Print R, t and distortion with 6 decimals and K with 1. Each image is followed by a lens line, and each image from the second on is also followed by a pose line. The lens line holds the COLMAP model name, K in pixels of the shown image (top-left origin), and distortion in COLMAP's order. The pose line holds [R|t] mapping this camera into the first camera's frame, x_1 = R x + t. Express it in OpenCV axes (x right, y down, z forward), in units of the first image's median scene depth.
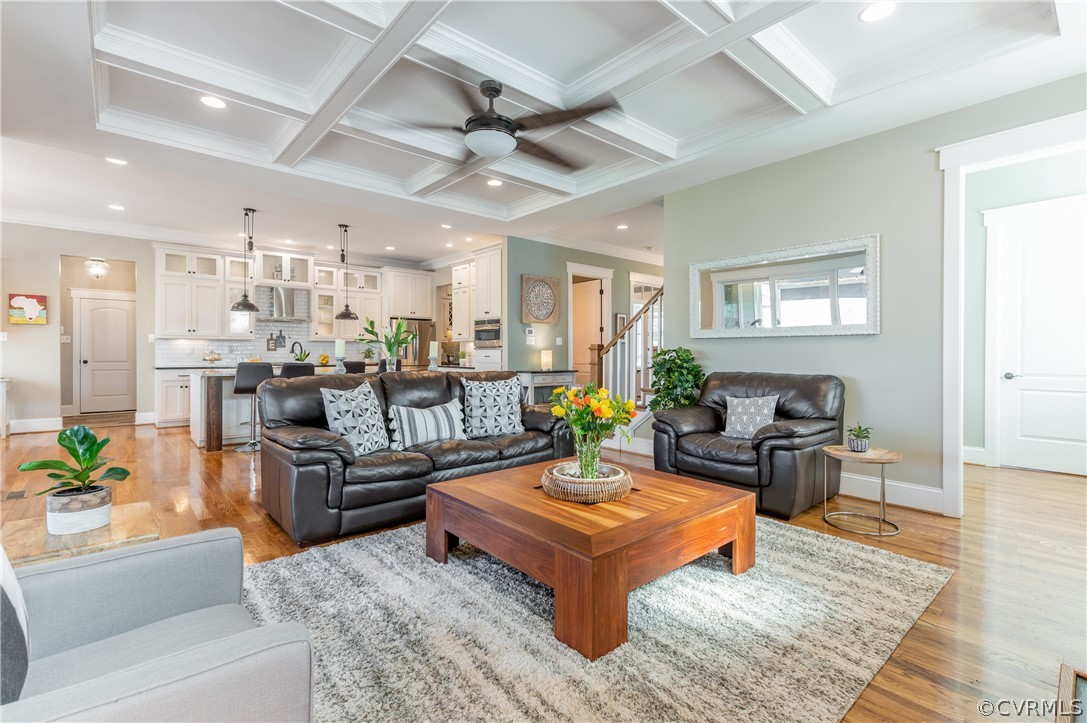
lens RADIAL K [[486.7, 0, 535.6], [0, 486.7, 356.5], [0, 0, 1]] dist [0.004982, -0.001798]
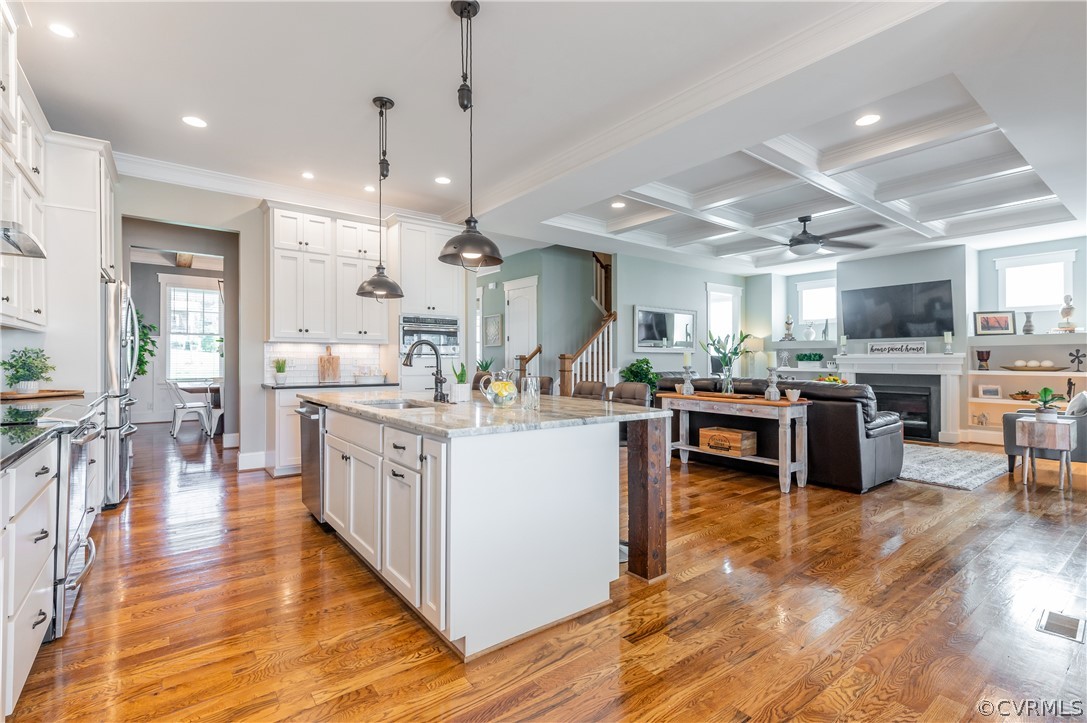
lens RADIAL K [[486.7, 0, 541.4], [0, 486.7, 360.6], [0, 0, 1]] dist [0.004982, -0.001798]
pose [[0.065533, -0.004203, 0.997842, -0.797939], [0.004669, 0.999981, 0.003905, -0.011550], [-0.997839, 0.004403, 0.065551, 0.746763]]
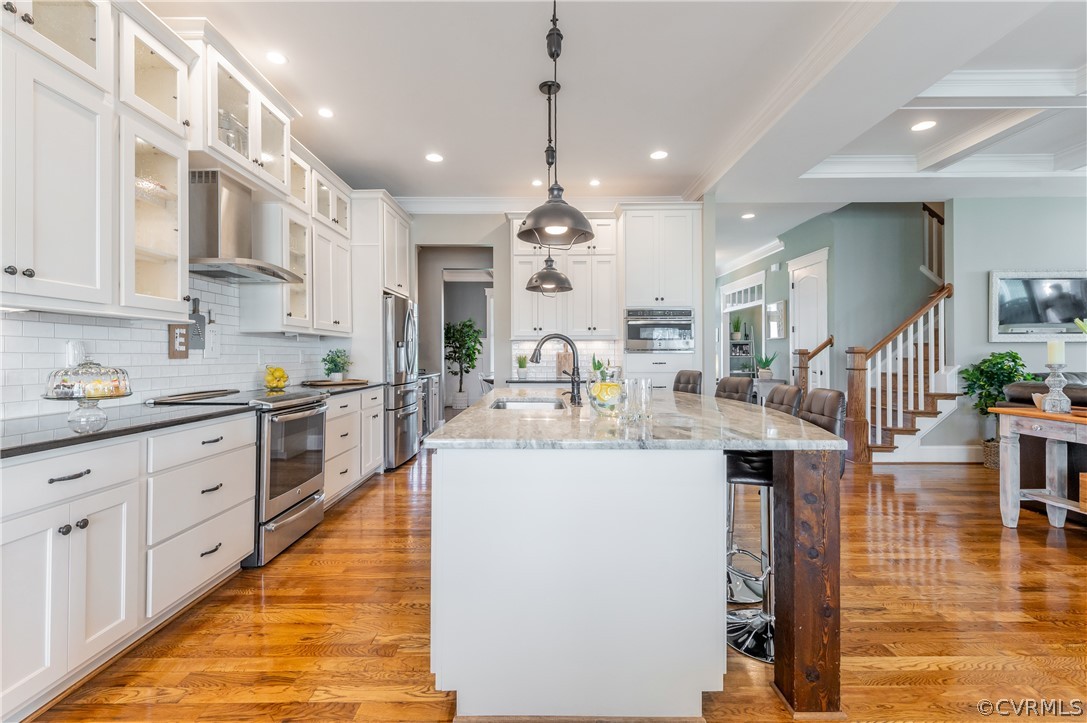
lens RADIAL K [[486.7, 0, 543.3], [0, 486.7, 358.0], [0, 0, 1]] dist [0.004982, -0.001798]
pose [[0.656518, -0.008497, 0.754263, -0.689079], [0.011142, 0.999937, 0.001566, -0.010238], [-0.754228, 0.007376, 0.656571, 0.644924]]
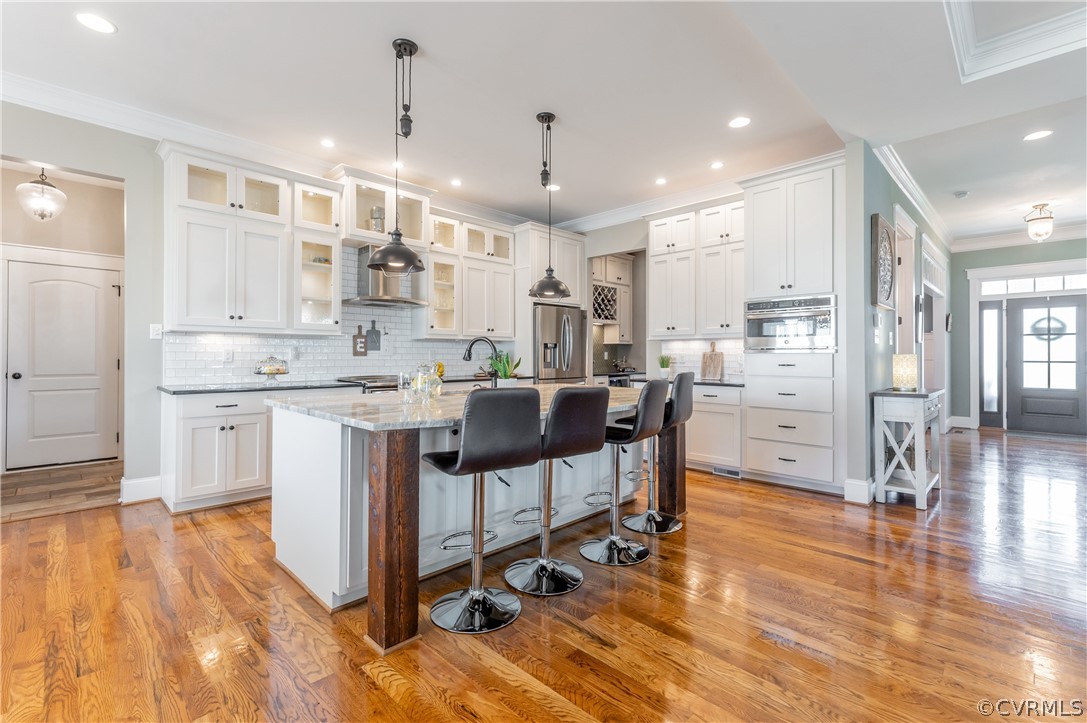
lens RADIAL K [[486.7, 0, 539.0], [0, 486.7, 355.1], [0, 0, 1]] dist [0.004982, -0.001798]
pose [[0.997434, -0.001151, 0.071584, -0.404083], [0.001898, 0.999944, -0.010365, -0.006371], [-0.071568, 0.010474, 0.997381, 0.441049]]
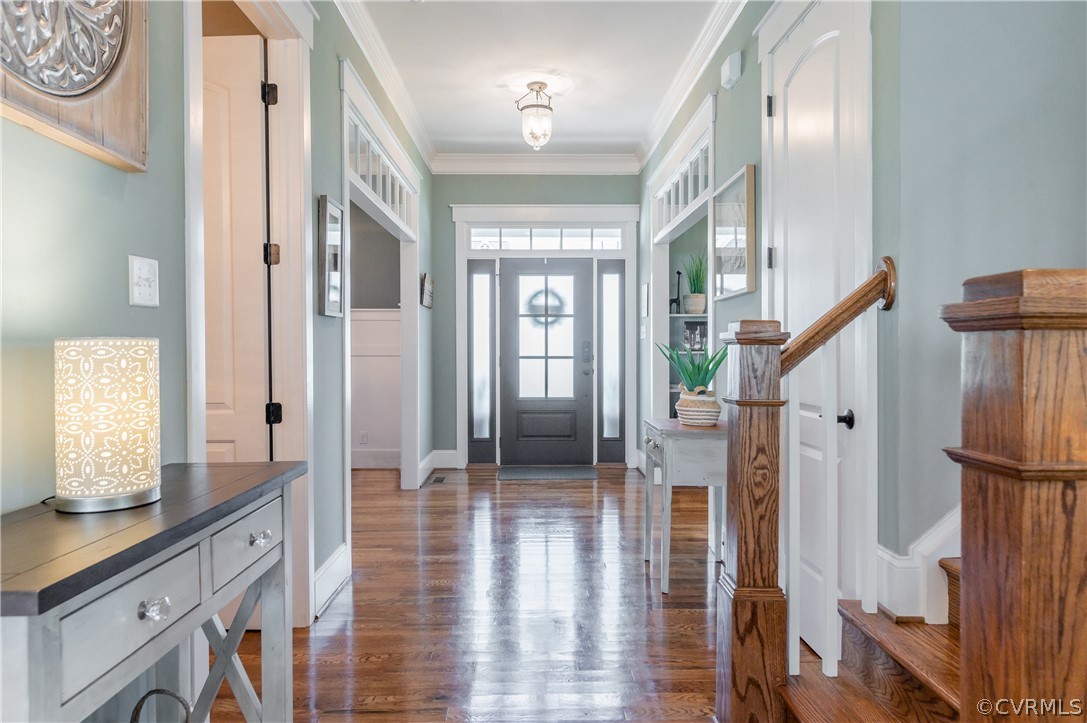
lens RADIAL K [[699.2, 0, 539.5], [0, 699.2, 360.3], [0, 0, 1]] dist [0.001994, 0.000186]
pose [[0.640180, -0.015458, 0.768069, -0.042406], [0.009145, 0.999880, 0.012501, -0.008839], [-0.768170, -0.000979, 0.640245, 0.749163]]
